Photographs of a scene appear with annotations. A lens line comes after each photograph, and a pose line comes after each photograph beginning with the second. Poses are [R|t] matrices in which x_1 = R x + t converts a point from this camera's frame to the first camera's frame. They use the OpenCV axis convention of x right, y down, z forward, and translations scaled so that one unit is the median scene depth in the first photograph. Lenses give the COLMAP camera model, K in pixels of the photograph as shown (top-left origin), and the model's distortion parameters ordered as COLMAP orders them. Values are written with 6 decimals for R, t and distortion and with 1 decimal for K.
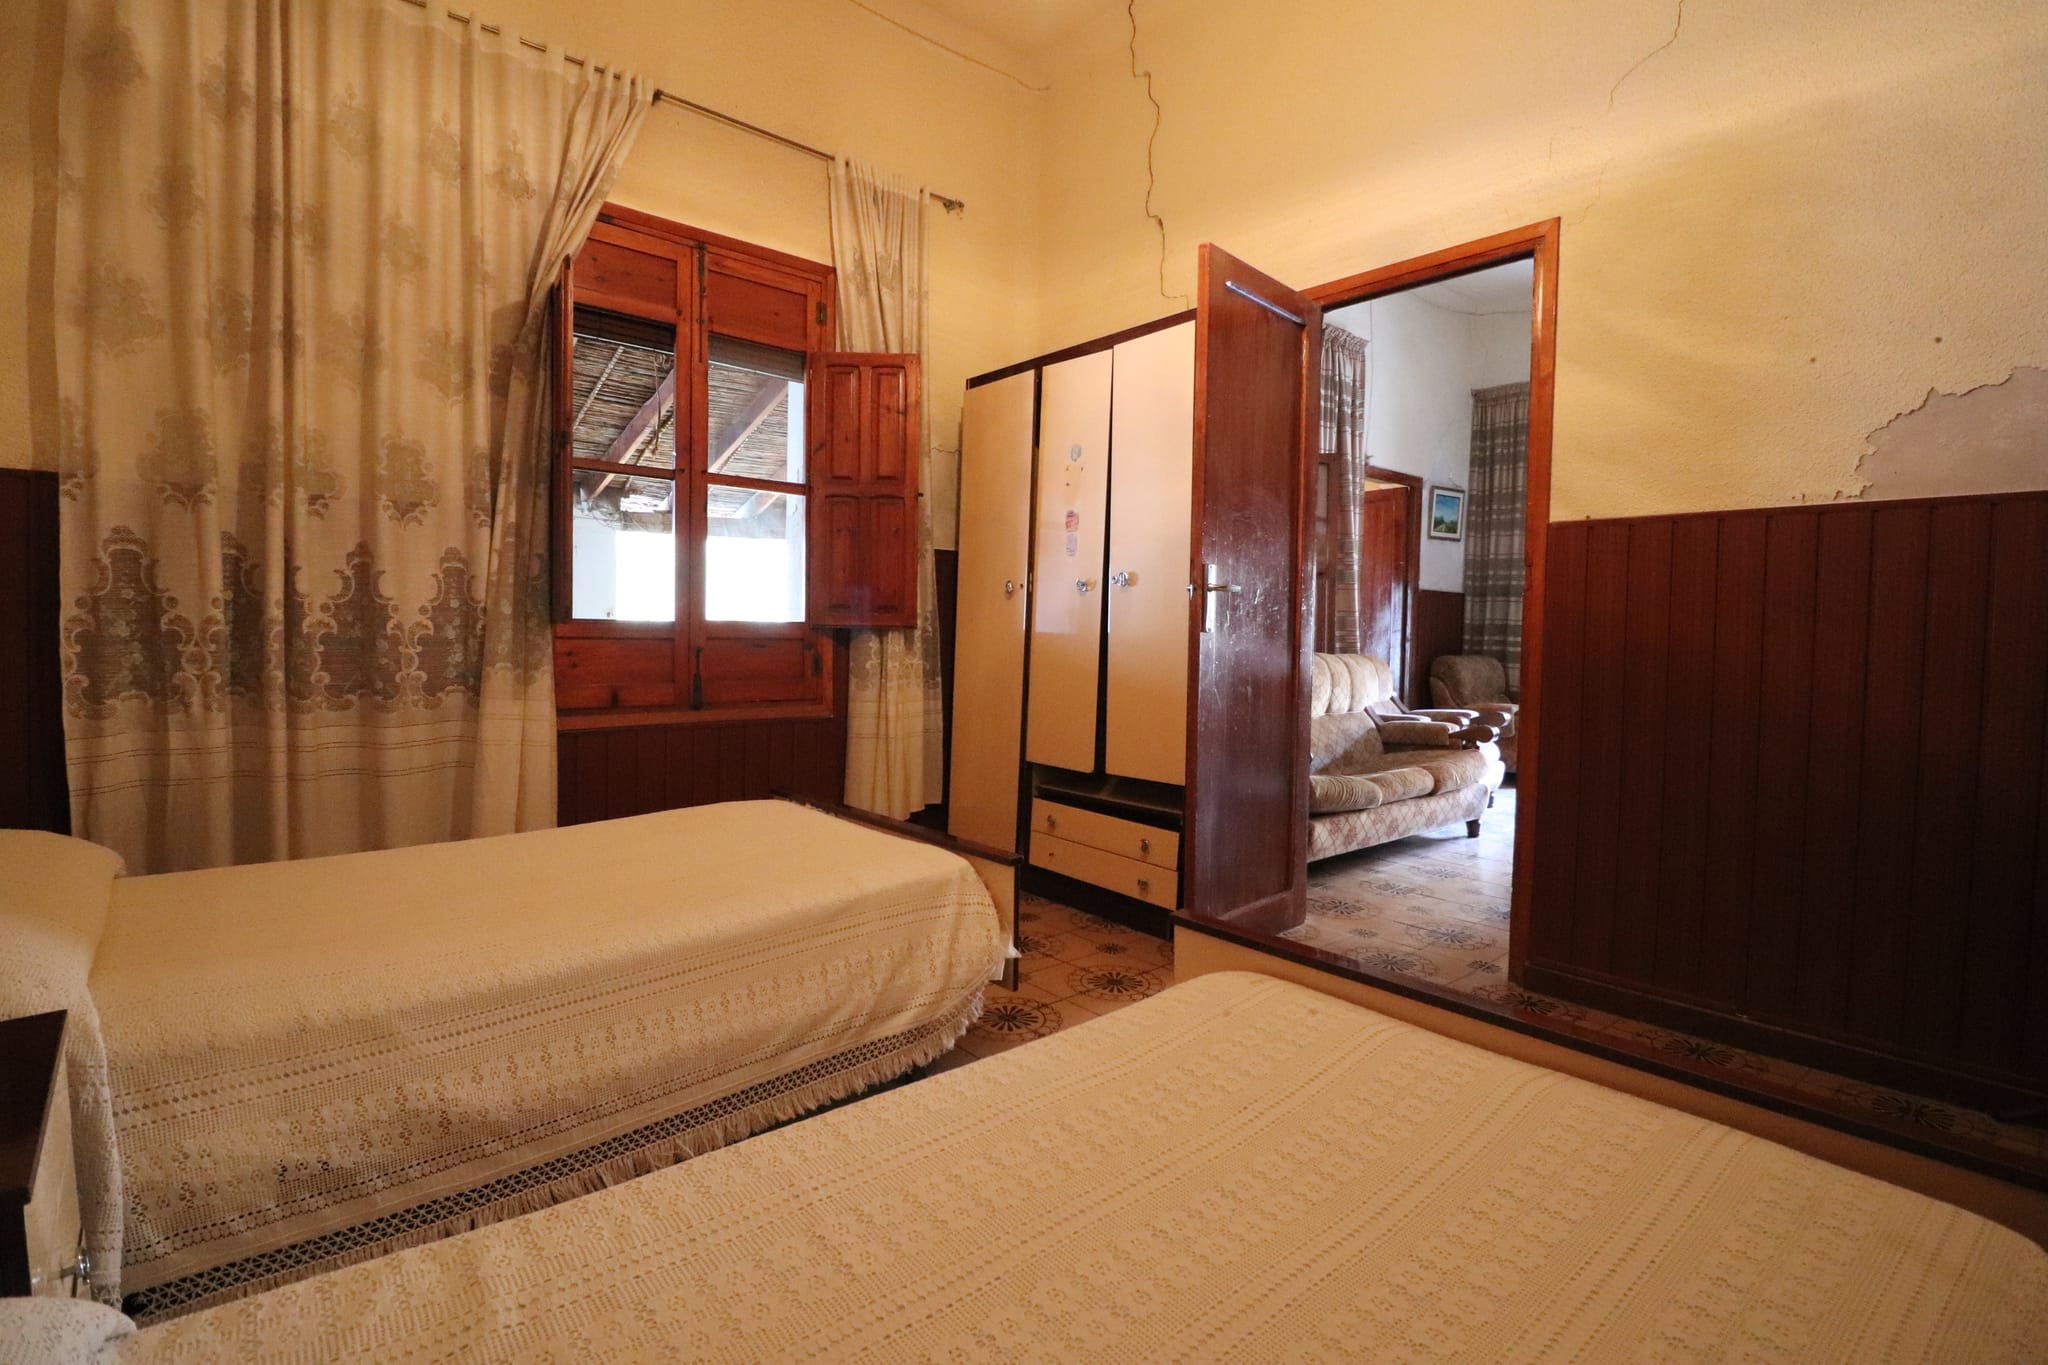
lens RADIAL K [[958.5, 0, 1016.5], [0, 958.5, 664.8], [0, 0, 1]] dist [0.000432, -0.013316]
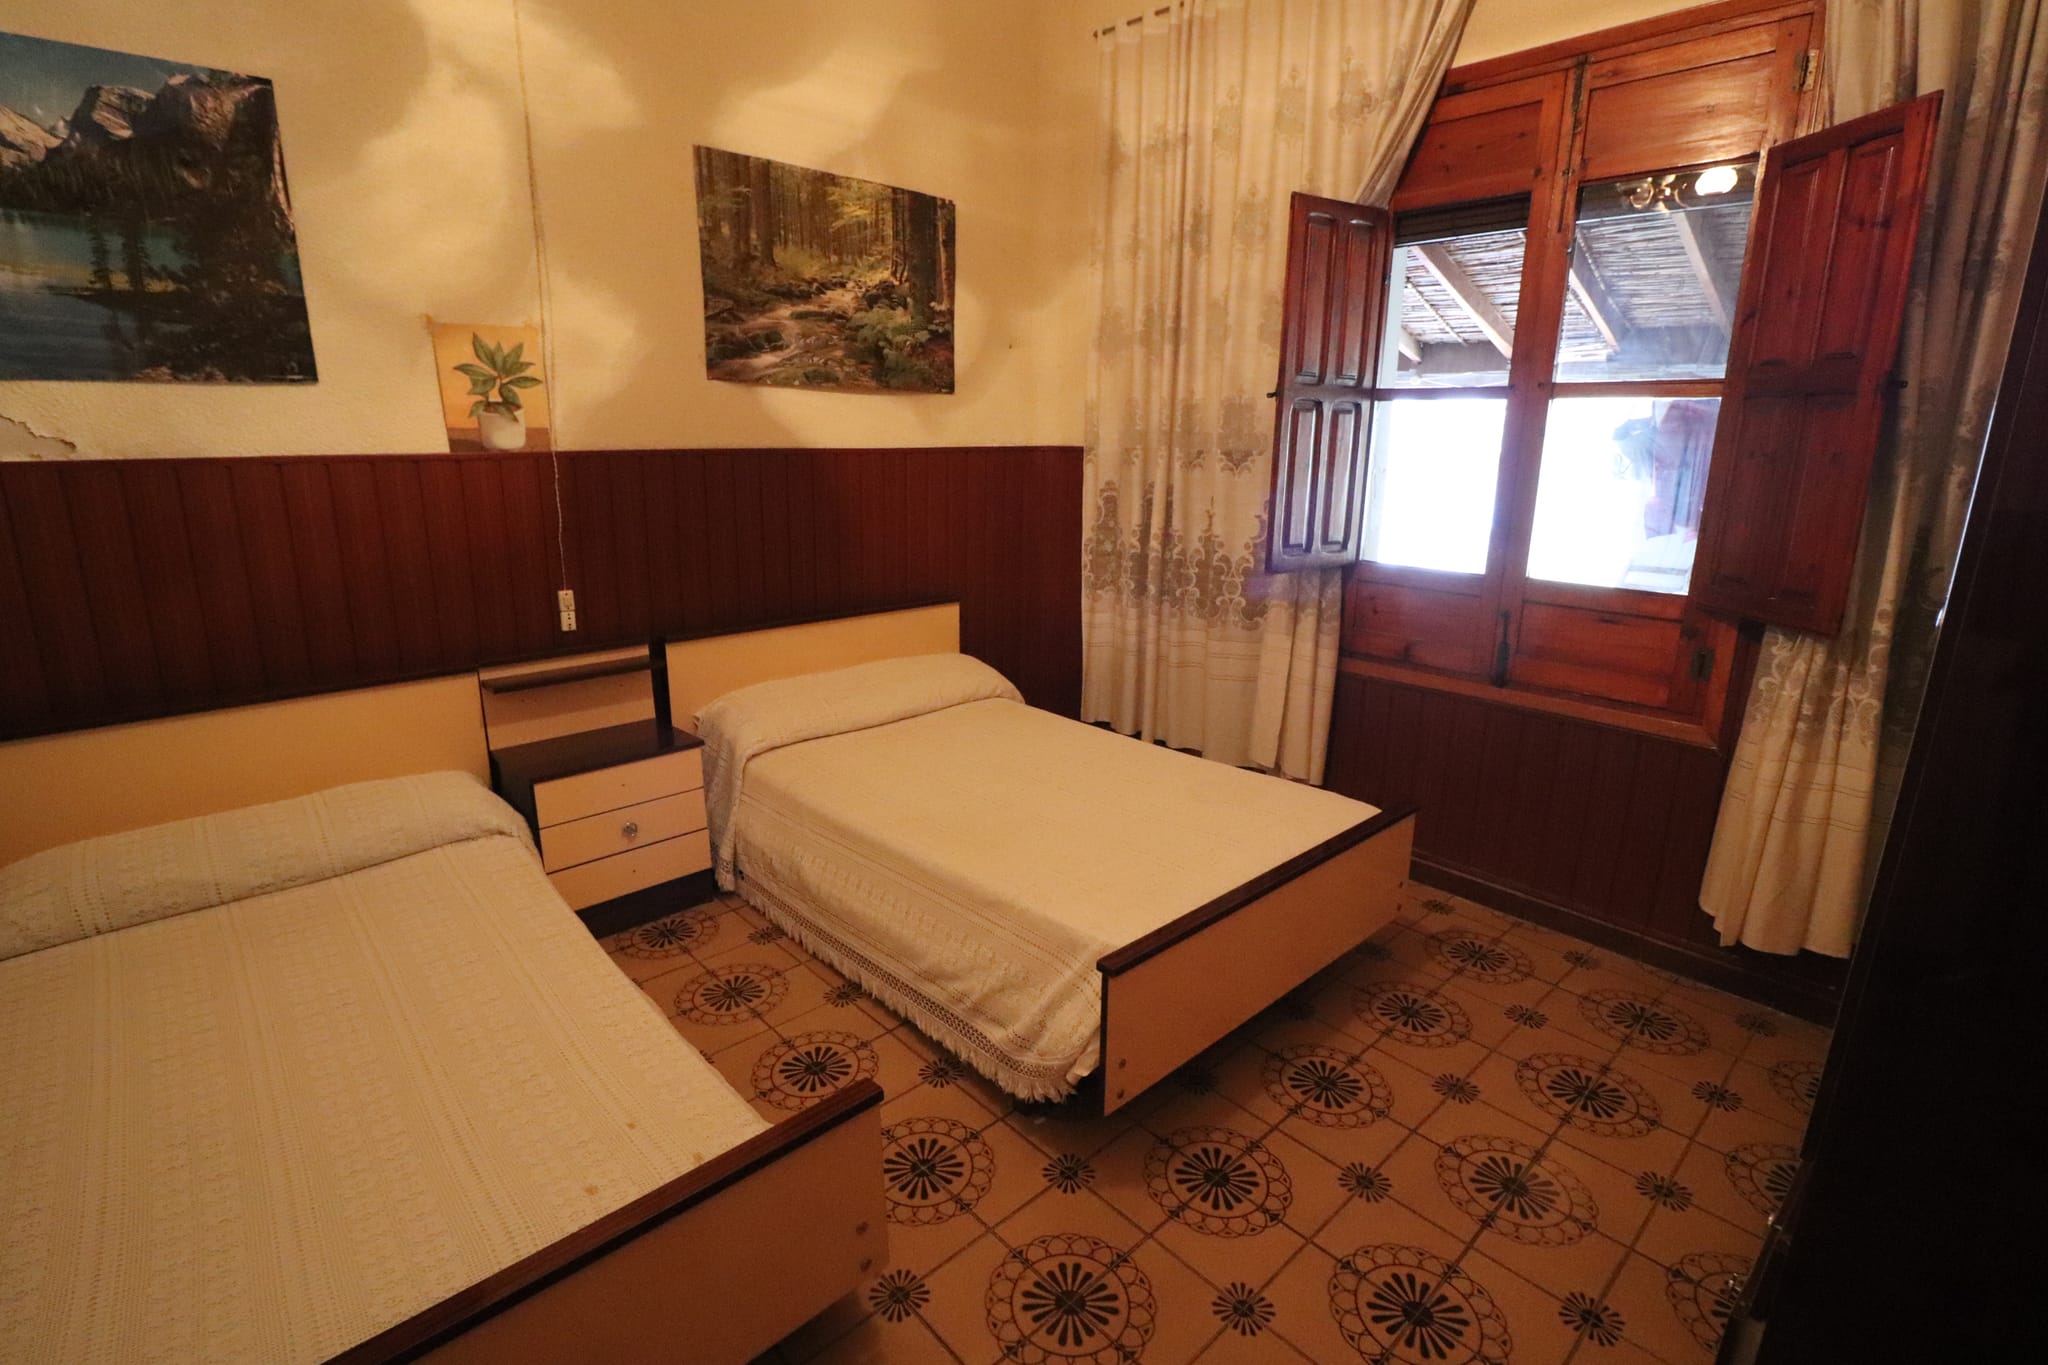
lens RADIAL K [[958.5, 0, 1016.5], [0, 958.5, 664.8], [0, 0, 1]] dist [0.000432, -0.013316]
pose [[0.021699, 0.219238, -0.975430, 0.533376], [-0.044671, 0.974898, 0.218124, -0.154935], [0.998766, 0.038840, 0.030948, 0.671736]]
